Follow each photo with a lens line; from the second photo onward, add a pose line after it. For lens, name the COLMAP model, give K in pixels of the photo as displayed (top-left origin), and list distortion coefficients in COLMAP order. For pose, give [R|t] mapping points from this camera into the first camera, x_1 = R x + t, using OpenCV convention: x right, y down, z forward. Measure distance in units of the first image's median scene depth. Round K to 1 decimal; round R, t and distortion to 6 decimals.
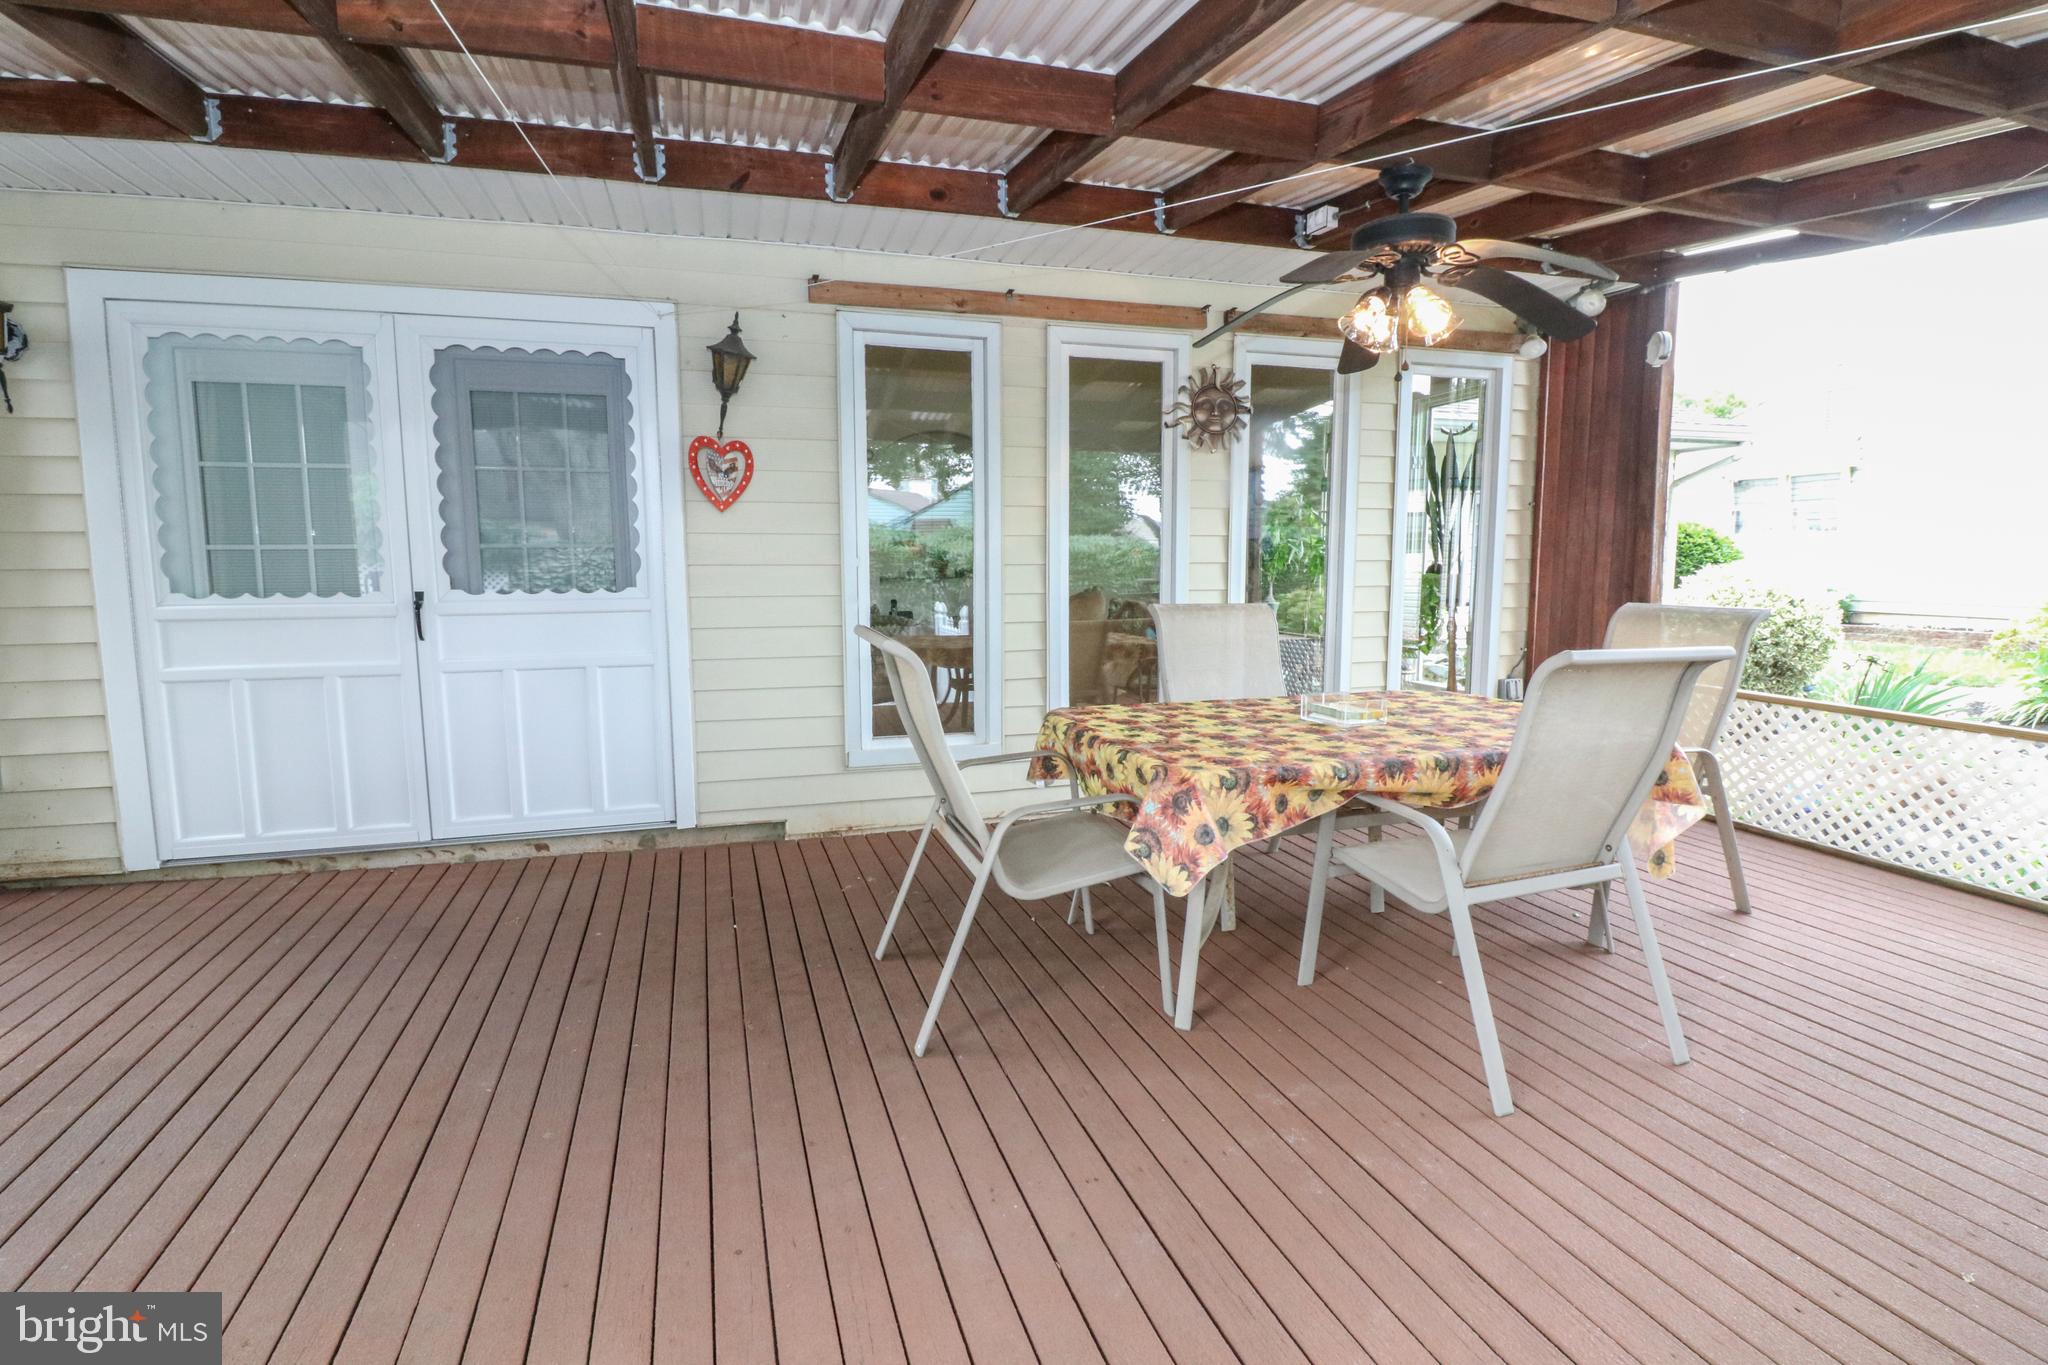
lens RADIAL K [[944.5, 0, 1018.5], [0, 944.5, 661.6], [0, 0, 1]] dist [0.000822, -0.013813]
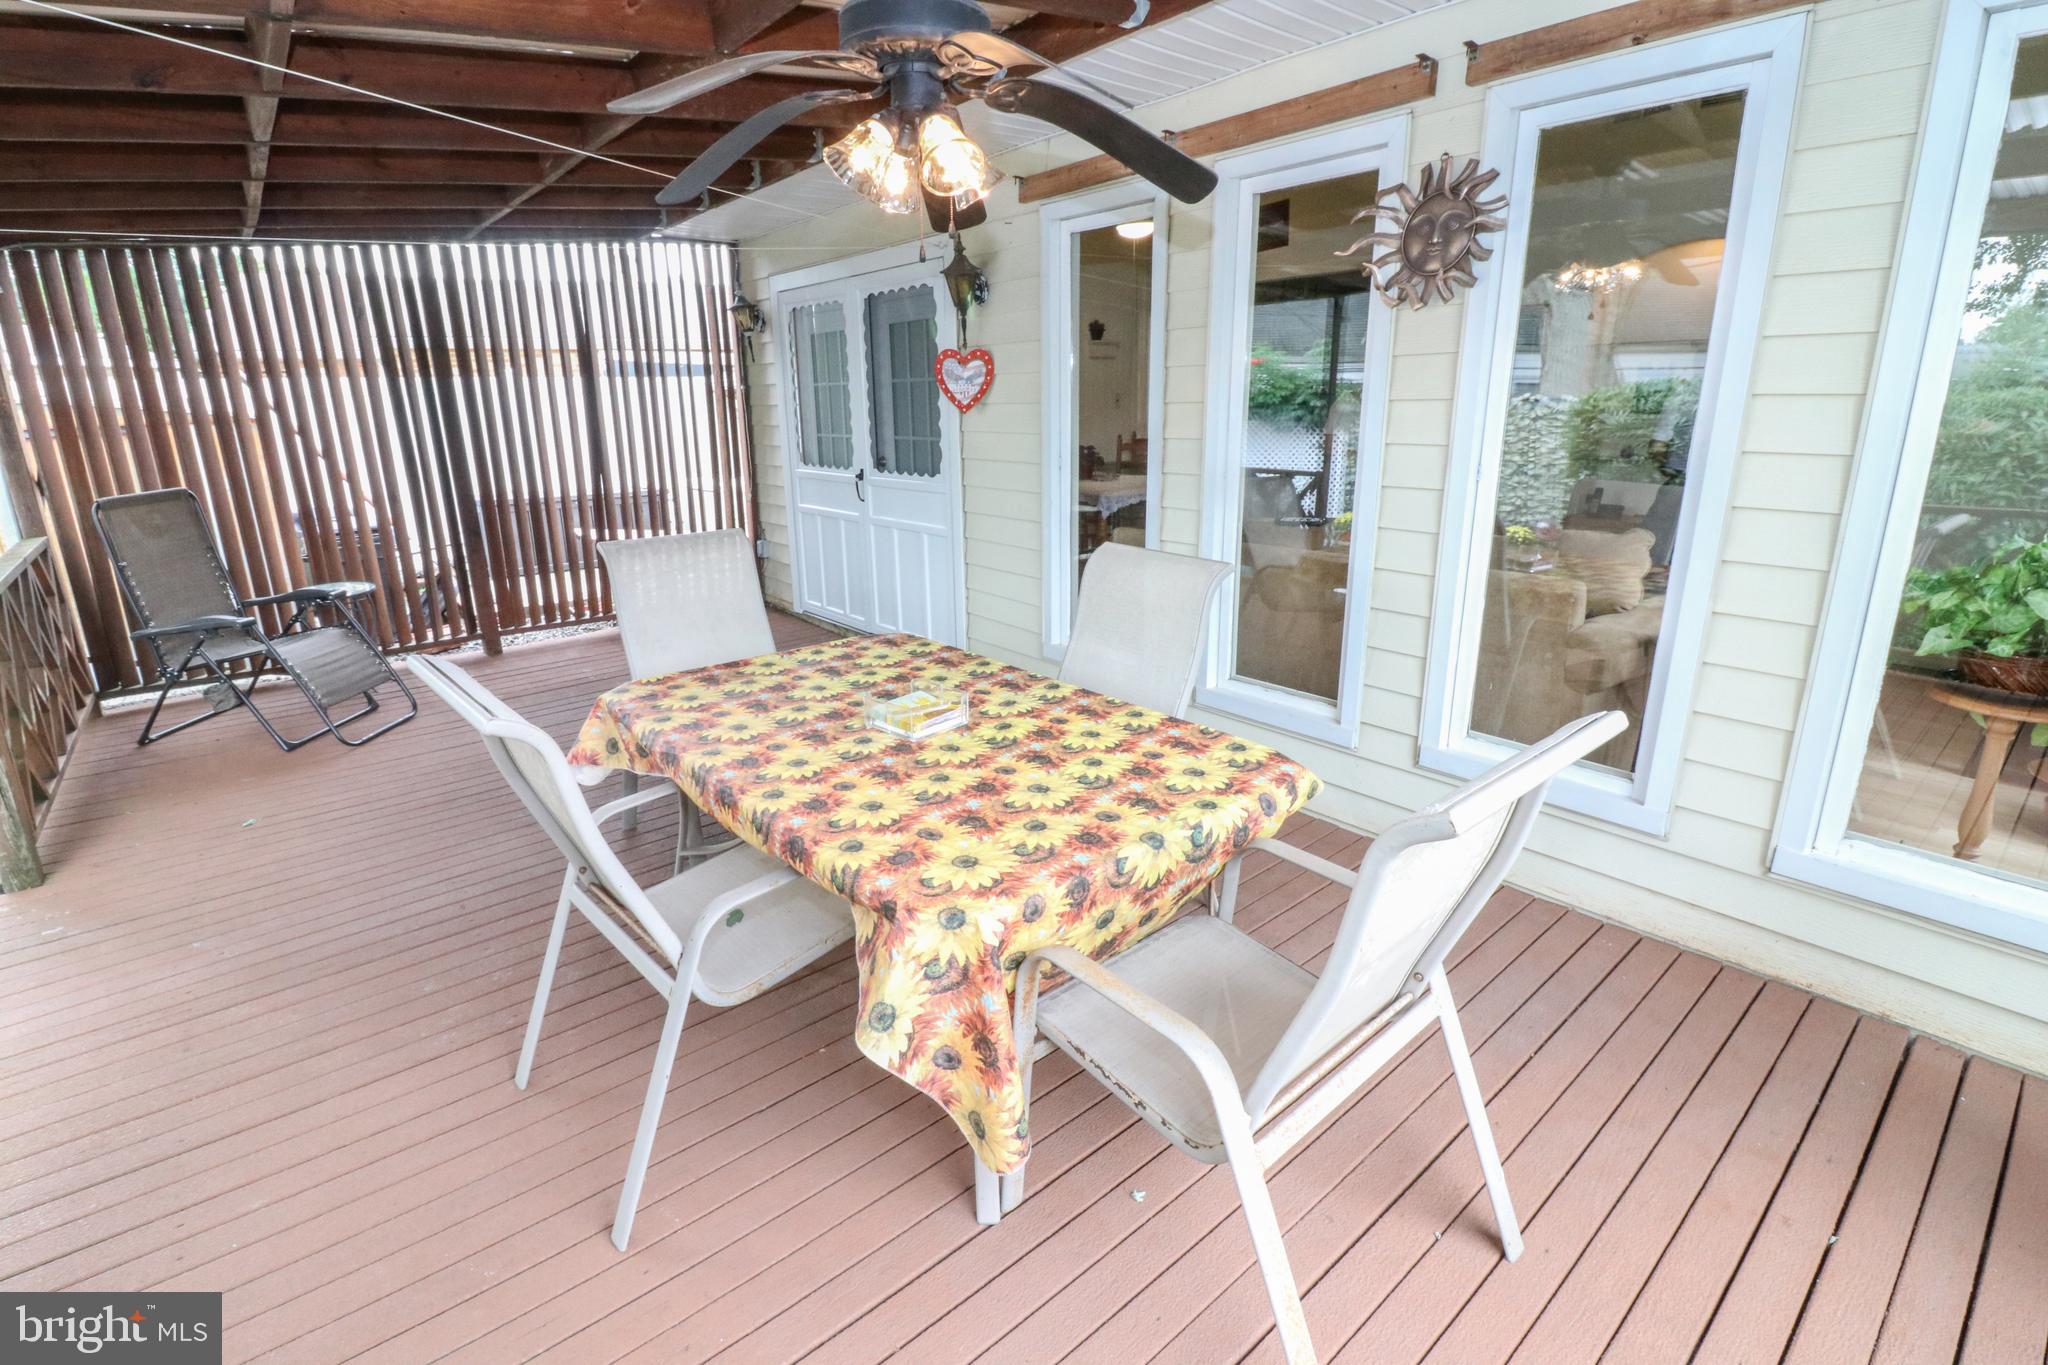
lens RADIAL K [[944.5, 0, 1018.5], [0, 944.5, 661.6], [0, 0, 1]] dist [0.000822, -0.013813]
pose [[0.386776, 0.236408, -0.891356, 0.795036], [-0.099025, 0.971640, 0.214732, -0.113360], [0.916841, 0.005213, 0.399217, 0.567665]]
